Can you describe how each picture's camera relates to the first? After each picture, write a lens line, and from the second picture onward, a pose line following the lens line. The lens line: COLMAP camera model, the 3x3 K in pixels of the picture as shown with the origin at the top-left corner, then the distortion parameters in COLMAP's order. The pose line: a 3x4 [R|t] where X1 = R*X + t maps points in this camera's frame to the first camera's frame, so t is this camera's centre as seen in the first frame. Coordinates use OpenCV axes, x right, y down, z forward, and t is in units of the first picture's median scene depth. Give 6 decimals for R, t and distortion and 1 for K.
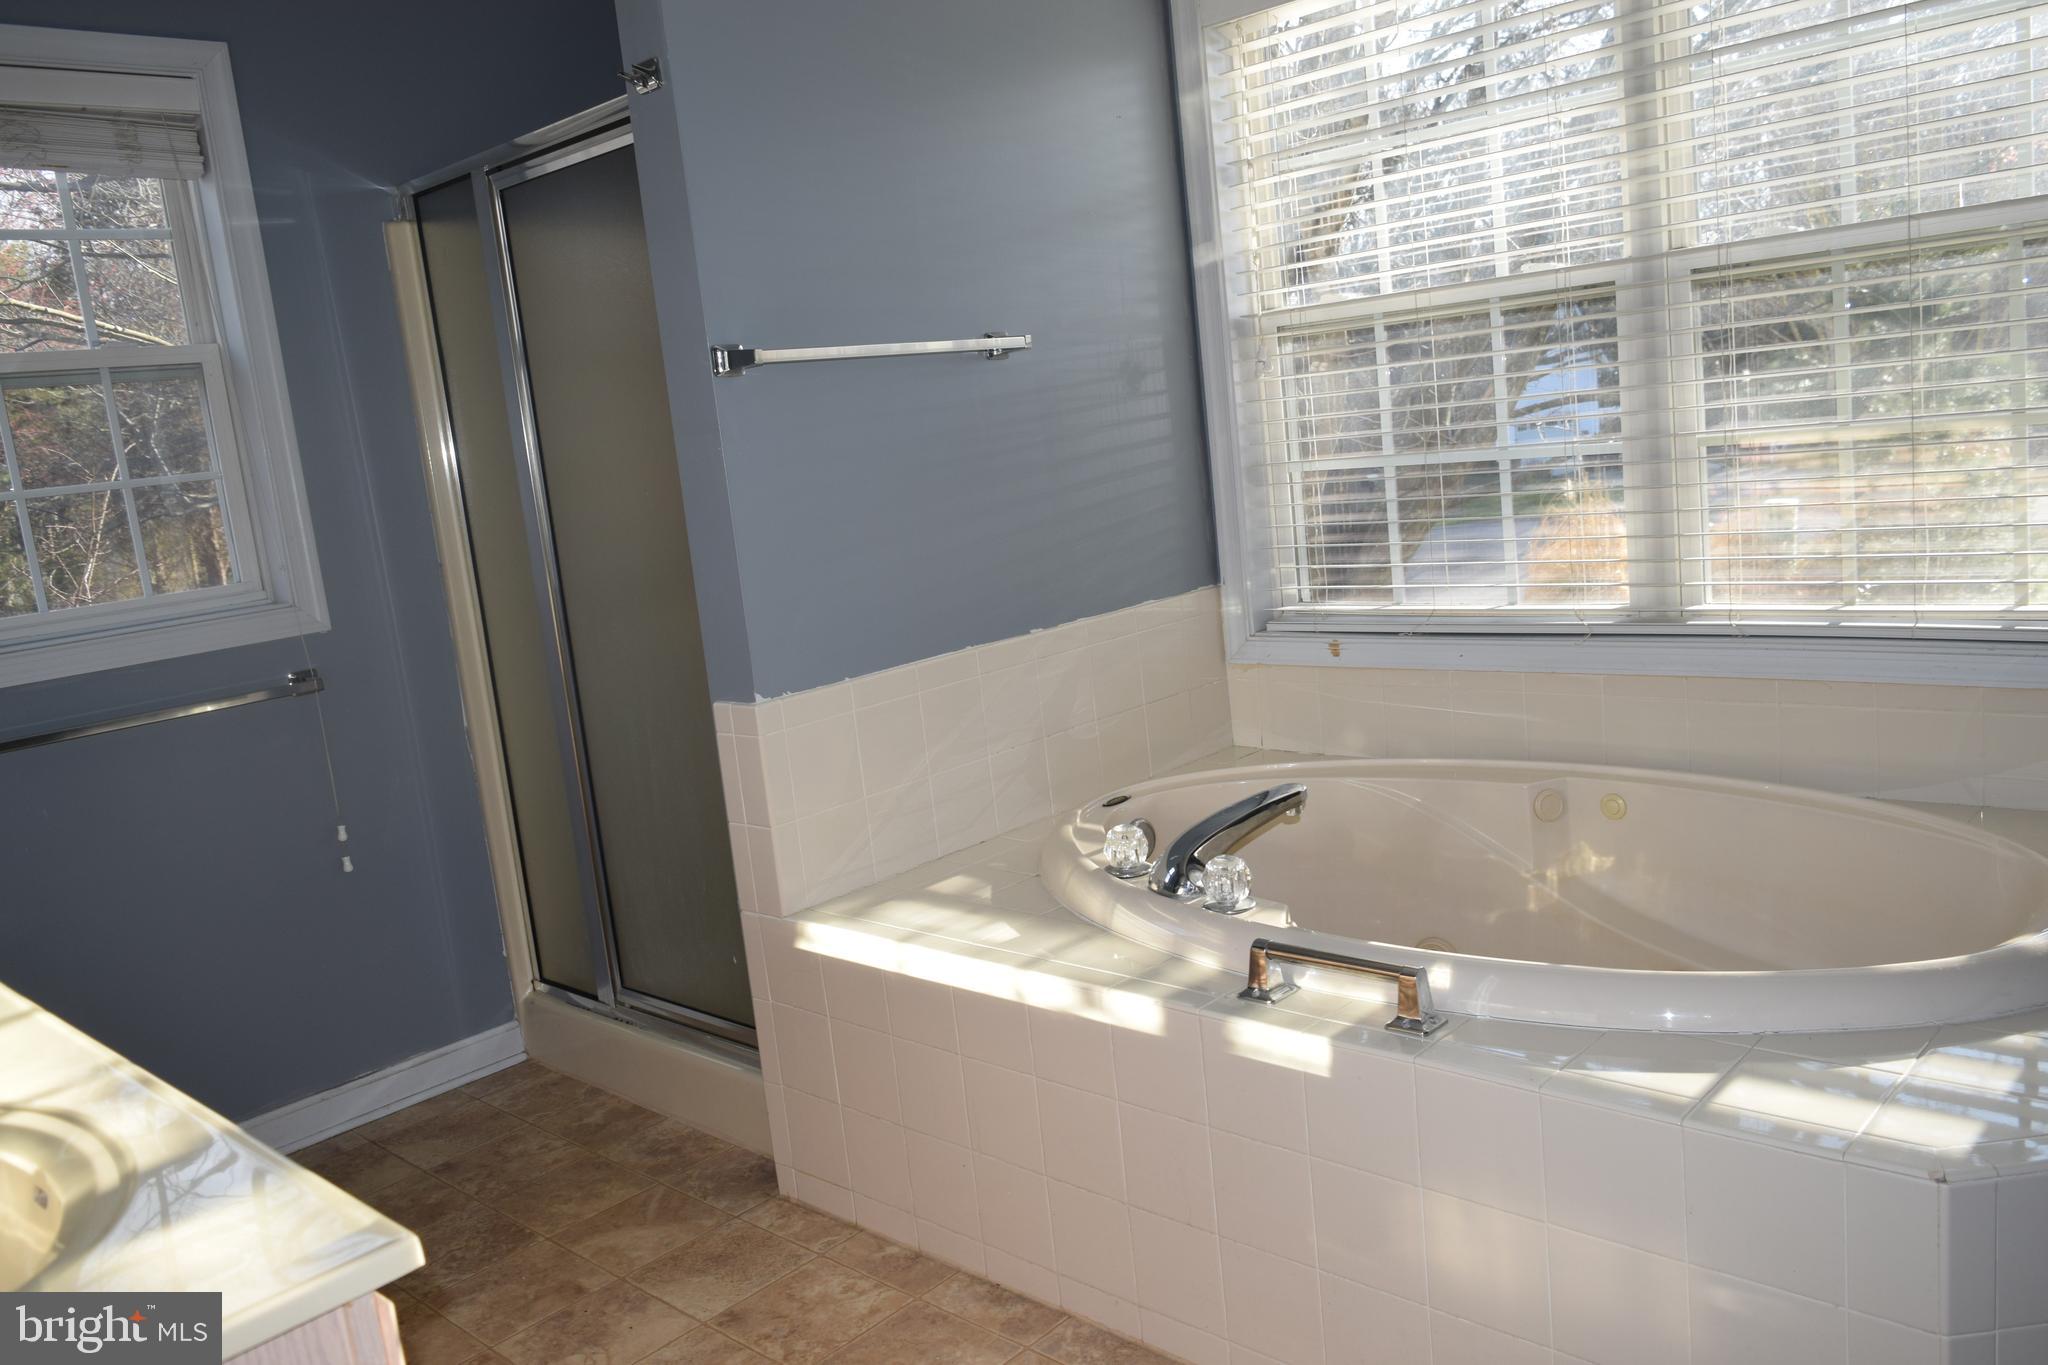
lens RADIAL K [[1578.4, 0, 1029.6], [0, 1578.4, 680.6], [0, 0, 1]] dist [-0.016710, 0.006601]
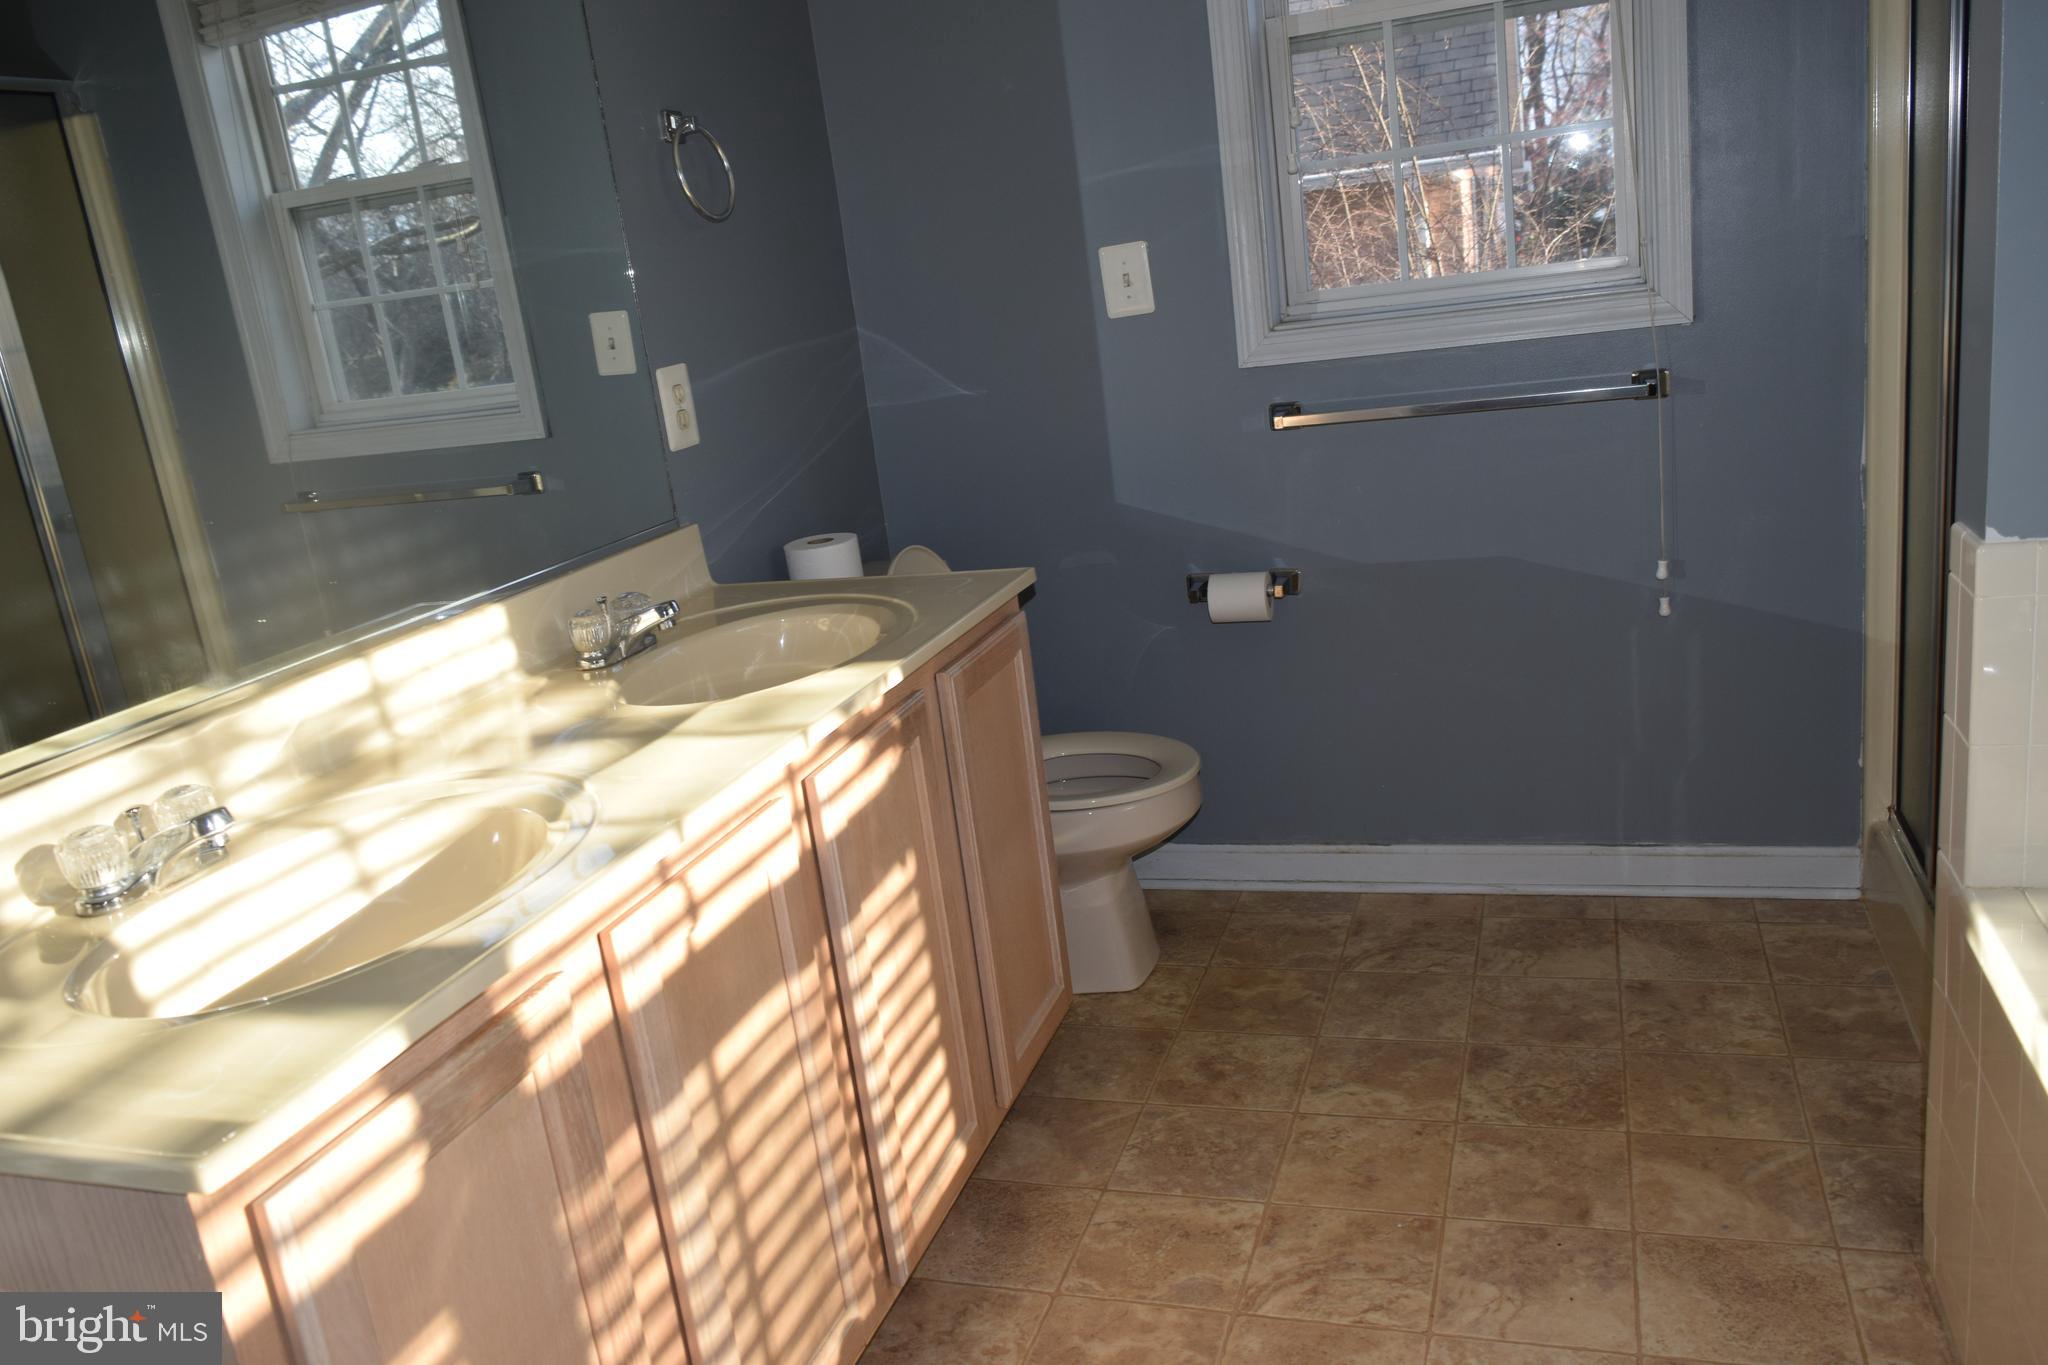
lens RADIAL K [[1578.4, 0, 1023.4], [0, 1578.4, 682.2], [0, 0, 1]] dist [-0.016710, 0.006601]
pose [[0.419630, 0.291213, -0.859712, 0.164544], [-0.067651, 0.954538, 0.290313, -0.068338], [0.905171, -0.063664, 0.420254, 0.342226]]
